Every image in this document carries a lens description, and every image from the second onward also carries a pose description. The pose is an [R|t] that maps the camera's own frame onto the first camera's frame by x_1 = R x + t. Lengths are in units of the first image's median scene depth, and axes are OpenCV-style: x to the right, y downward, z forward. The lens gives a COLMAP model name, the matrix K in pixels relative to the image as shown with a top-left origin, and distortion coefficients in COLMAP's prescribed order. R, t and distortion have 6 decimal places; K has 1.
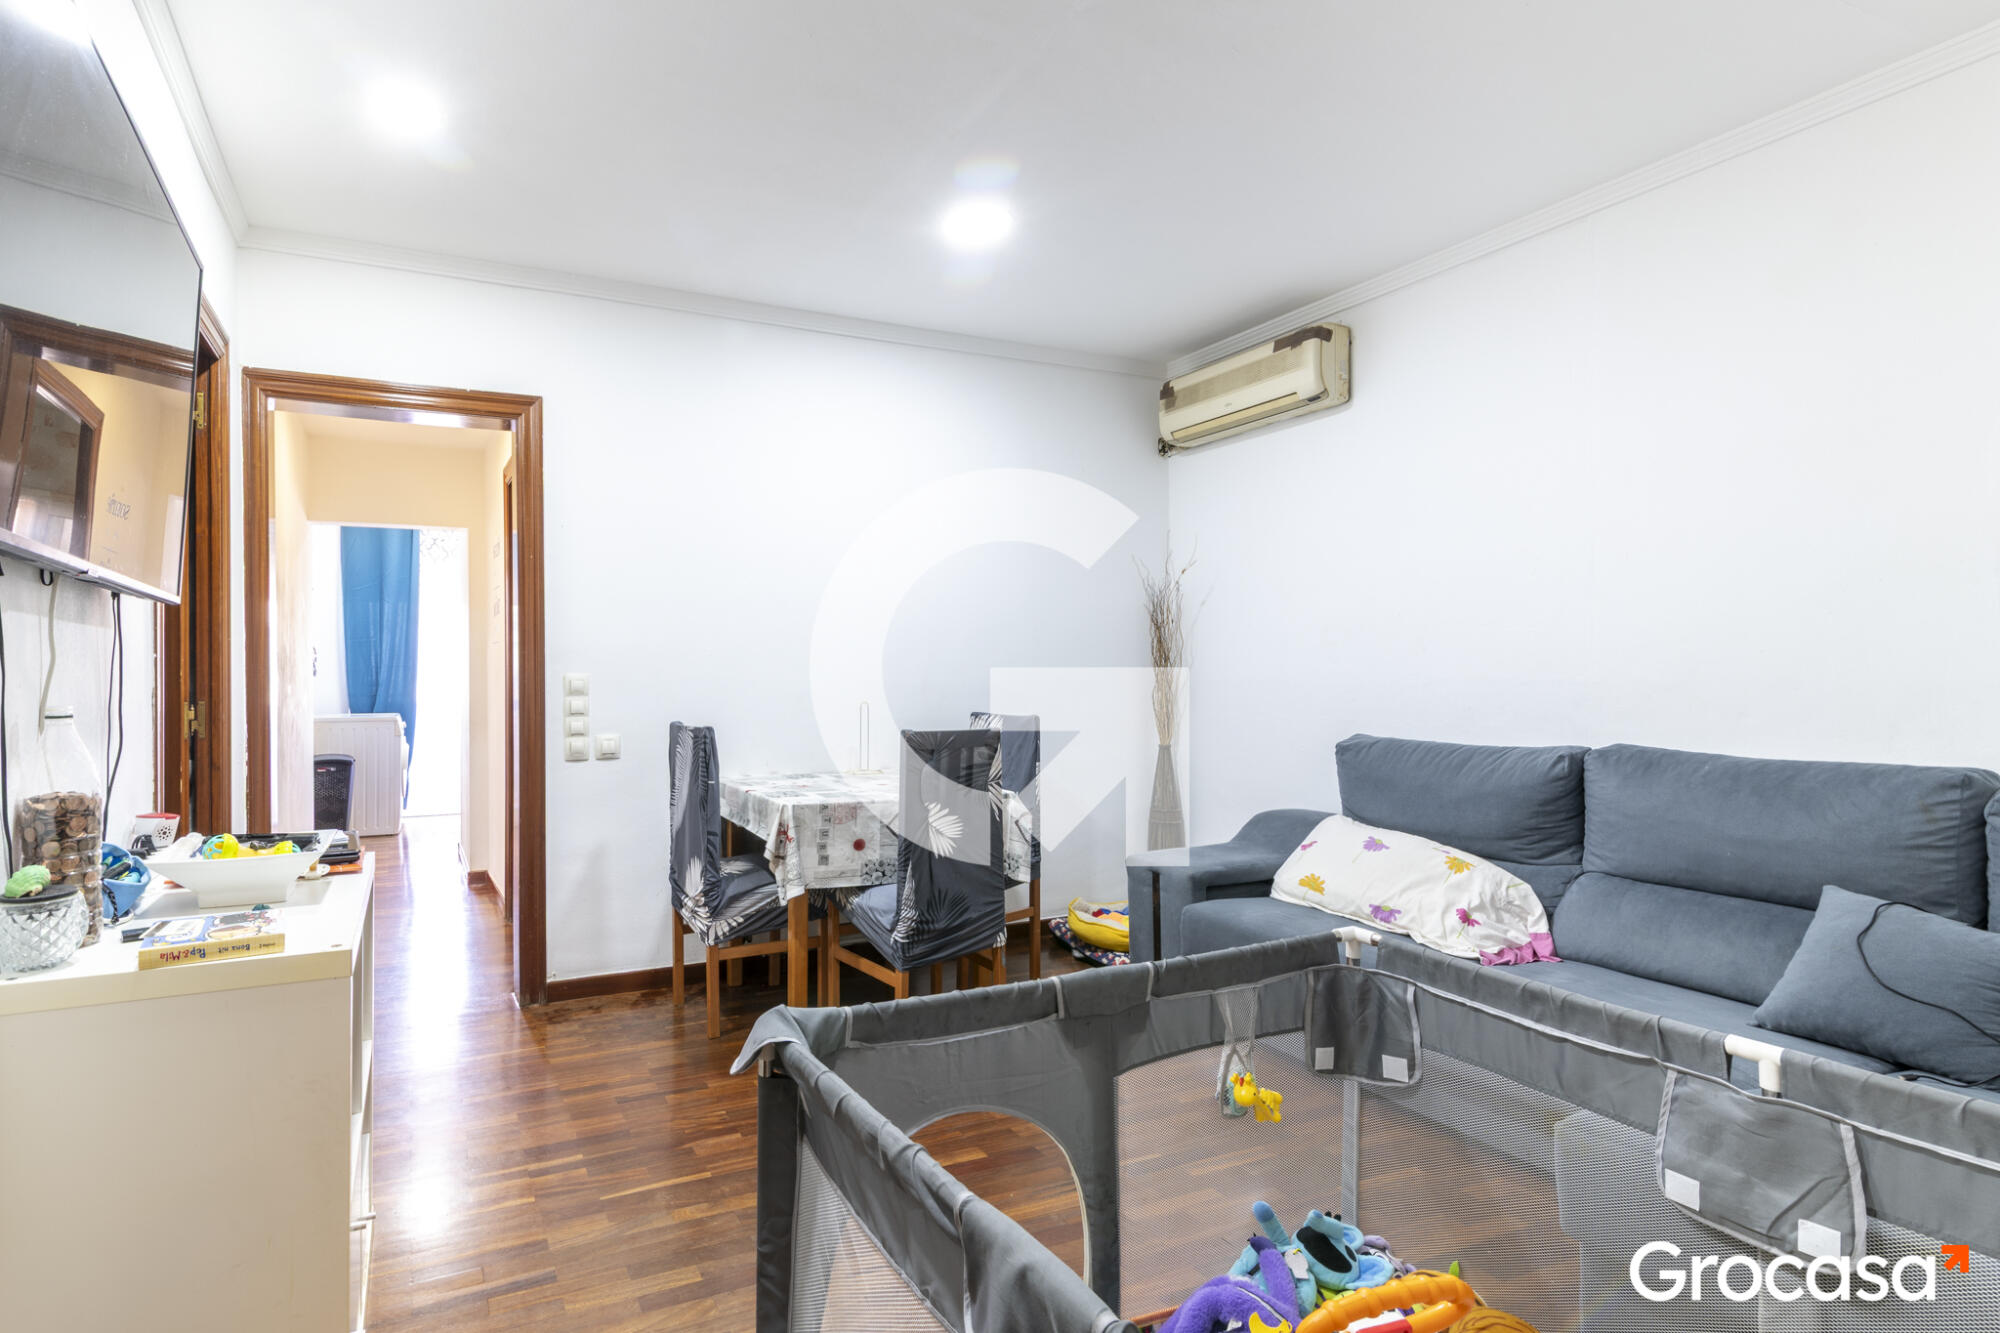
lens RADIAL K [[911.6, 0, 974.6], [0, 911.6, 667.2], [0, 0, 1]] dist [0.022764, -0.005968]
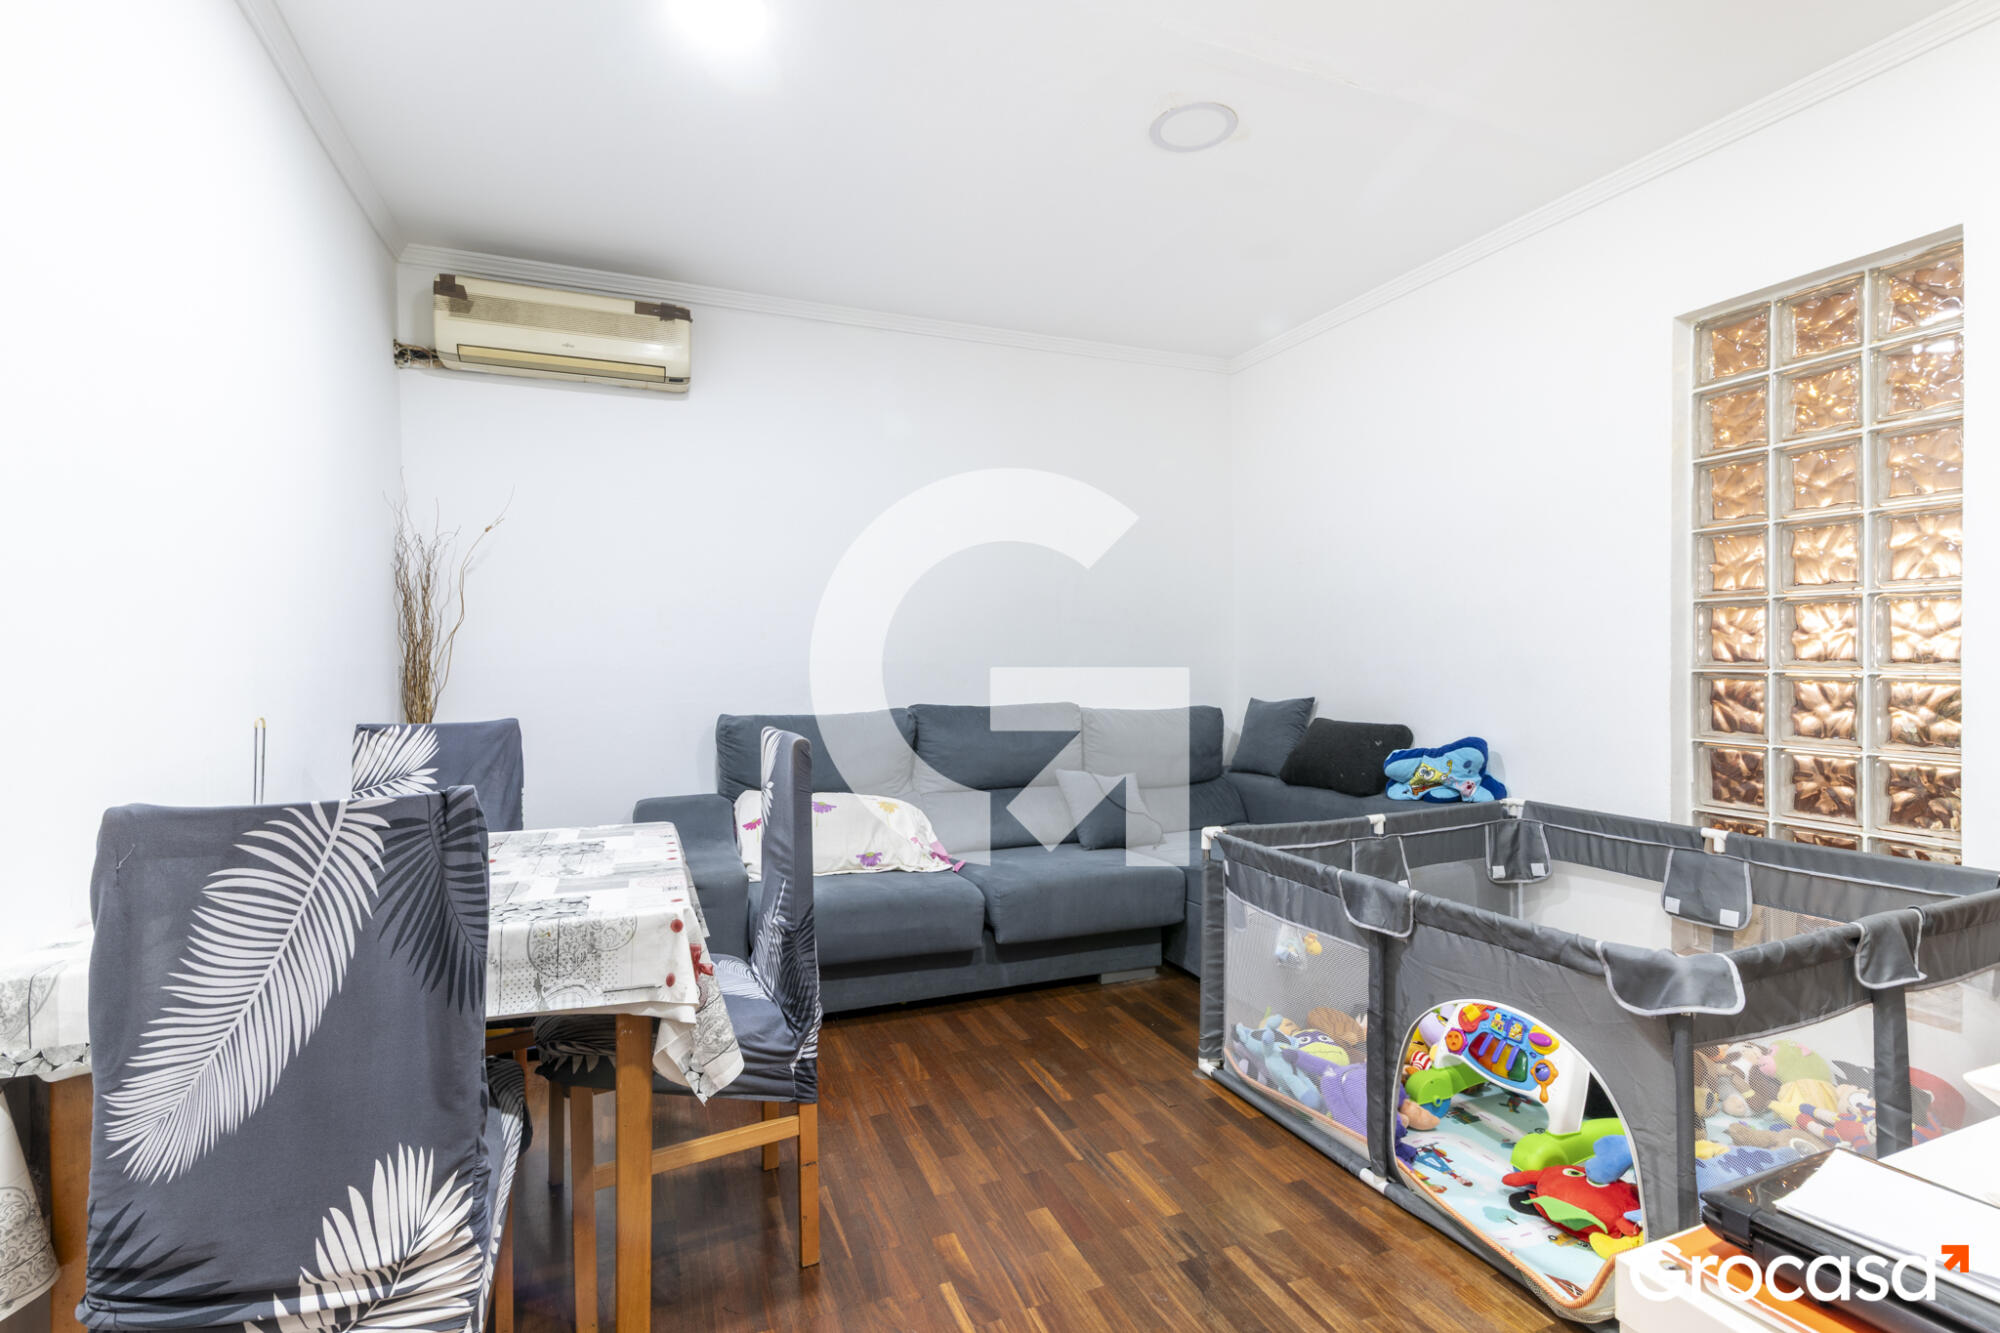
lens RADIAL K [[911.6, 0, 974.6], [0, 911.6, 667.2], [0, 0, 1]] dist [0.022764, -0.005968]
pose [[0.195489, -0.012701, 0.980624, -0.534207], [-0.014037, 0.999777, 0.015747, -0.003746], [-0.980605, -0.016844, 0.195267, 0.483146]]
